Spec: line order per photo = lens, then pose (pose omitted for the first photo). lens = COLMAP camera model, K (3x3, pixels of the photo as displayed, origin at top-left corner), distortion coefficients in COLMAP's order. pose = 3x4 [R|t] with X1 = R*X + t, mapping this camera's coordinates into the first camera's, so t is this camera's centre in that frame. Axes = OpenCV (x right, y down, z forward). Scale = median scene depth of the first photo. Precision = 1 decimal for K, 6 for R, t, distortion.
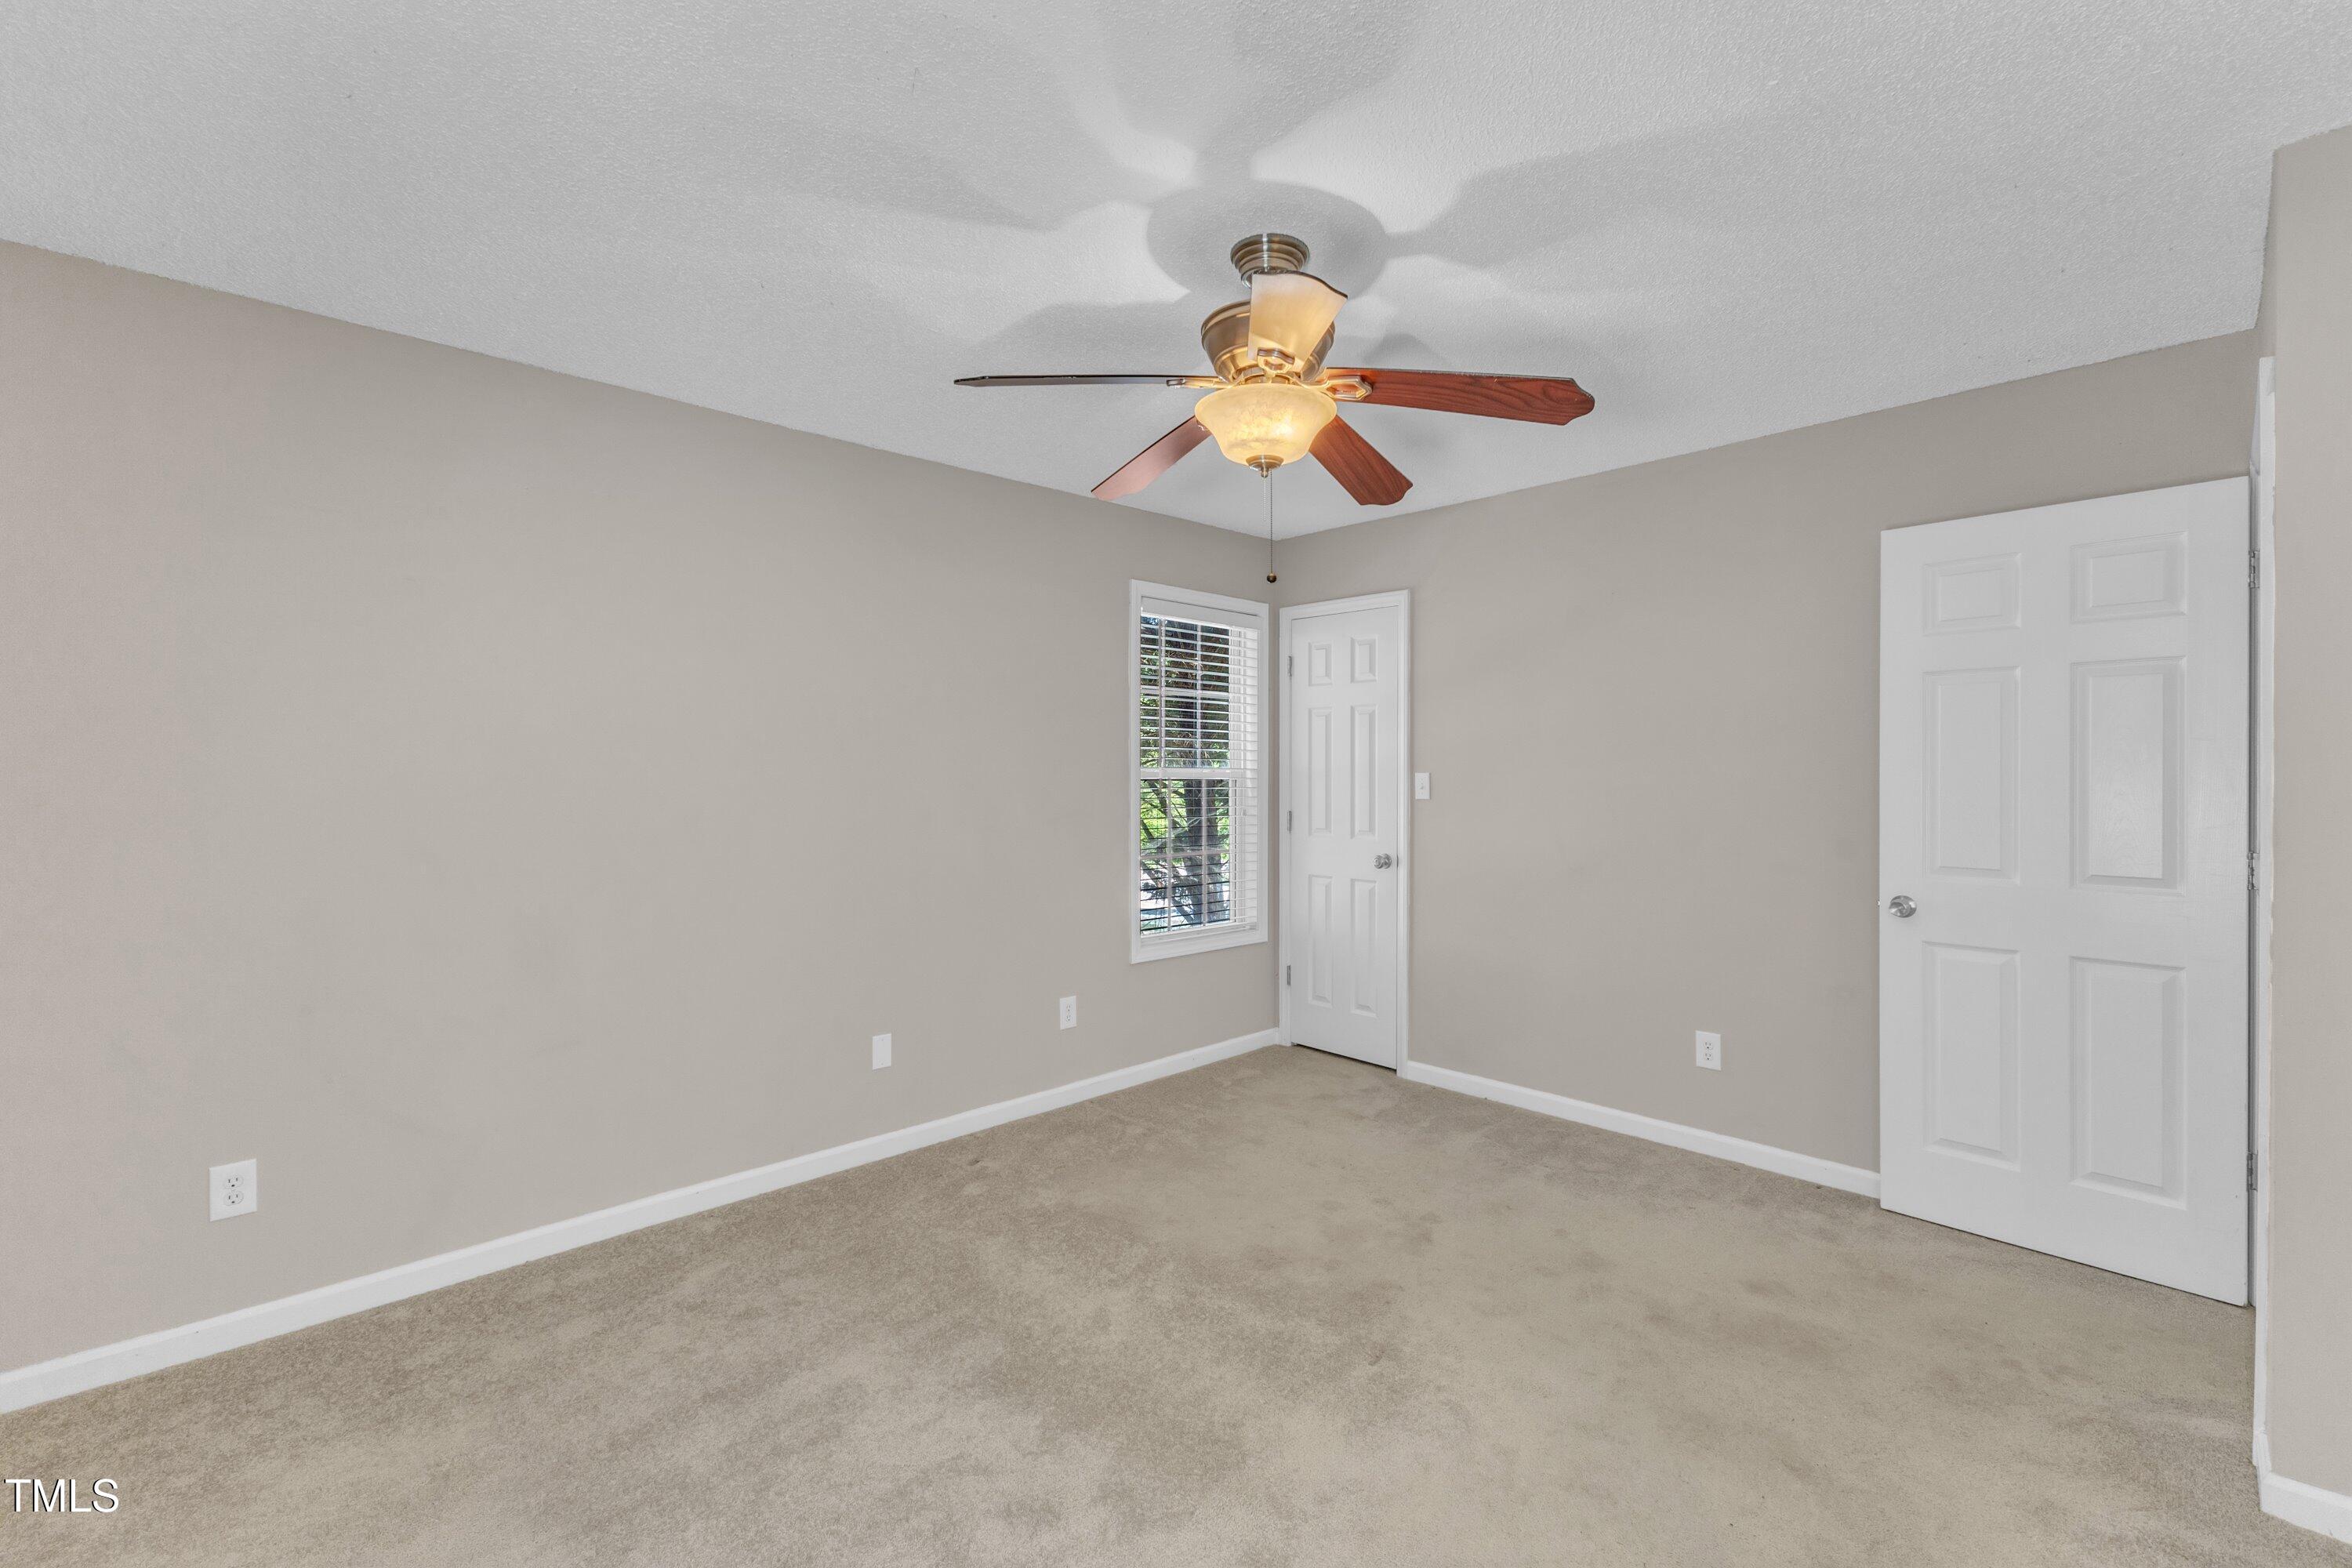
lens RADIAL K [[1012.5, 0, 1187.7], [0, 1012.5, 774.7], [0, 0, 1]] dist [0.015816, -0.001606]
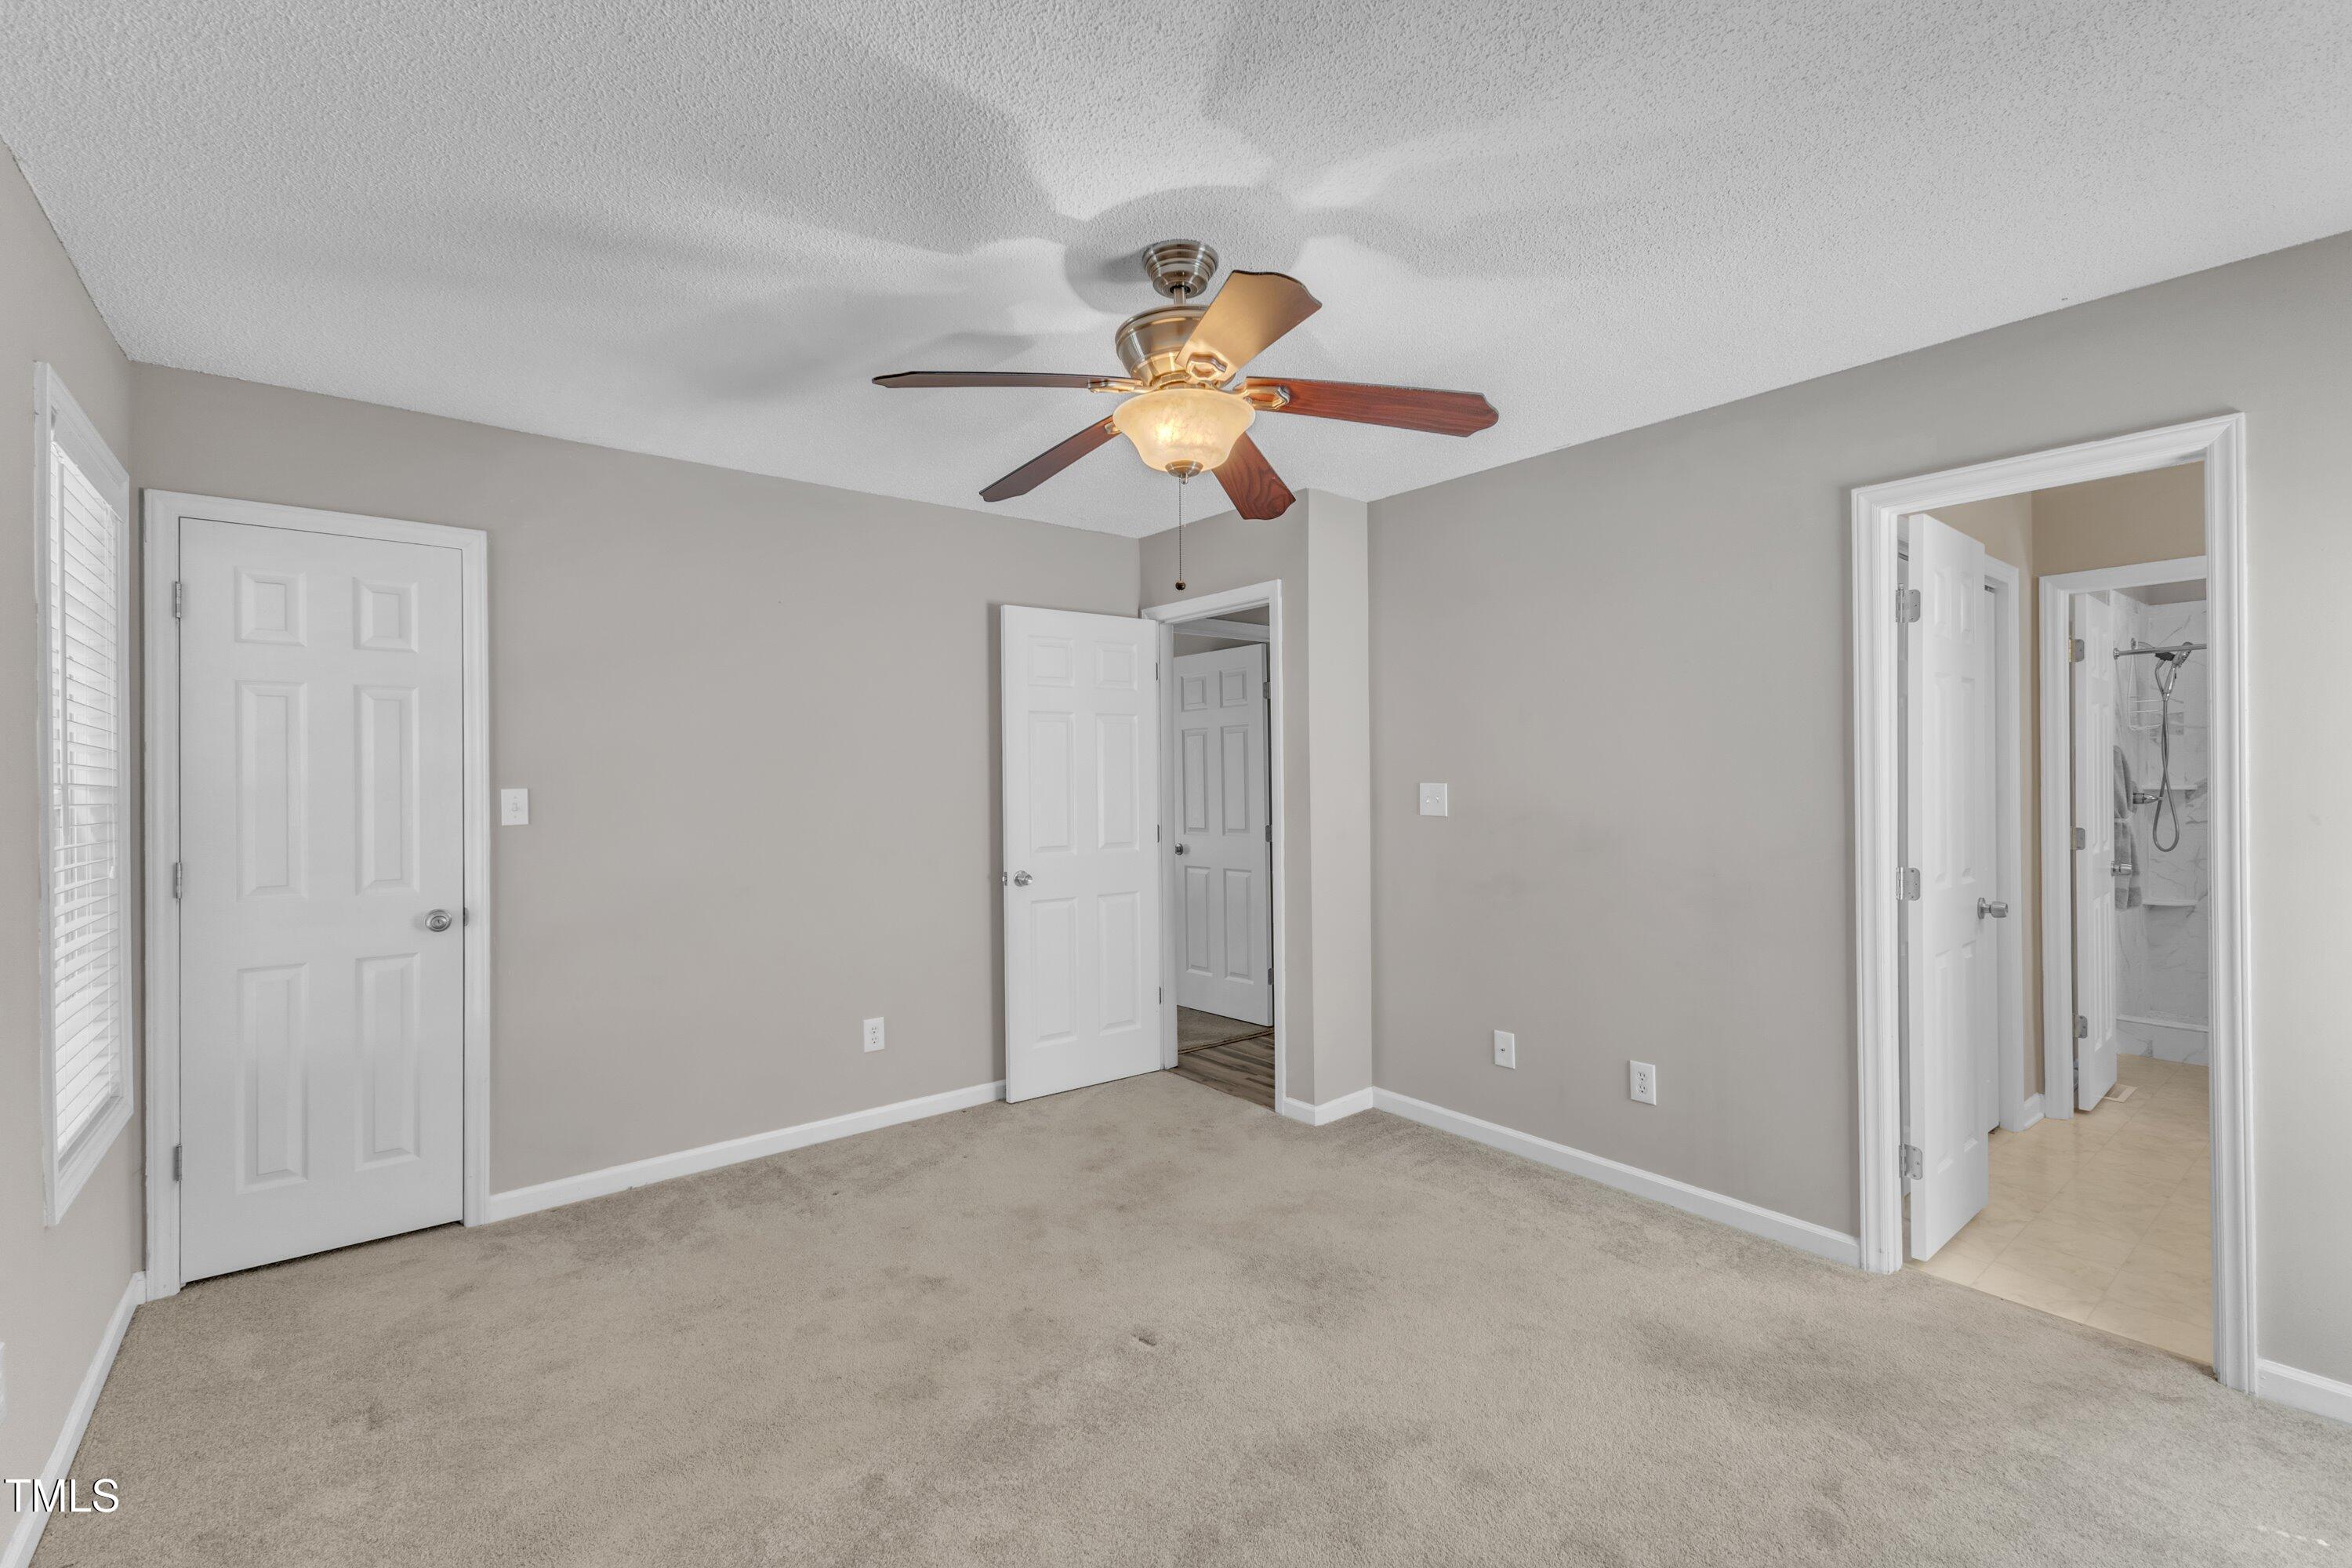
lens RADIAL K [[1012.5, 0, 1179.6], [0, 1012.5, 782.3], [0, 0, 1]] dist [0.015816, -0.001606]
pose [[0.087068, -0.005787, 0.996186, -0.515647], [0.011200, 0.999926, 0.004830, -0.005600], [-0.996139, 0.010737, 0.087126, 0.522734]]
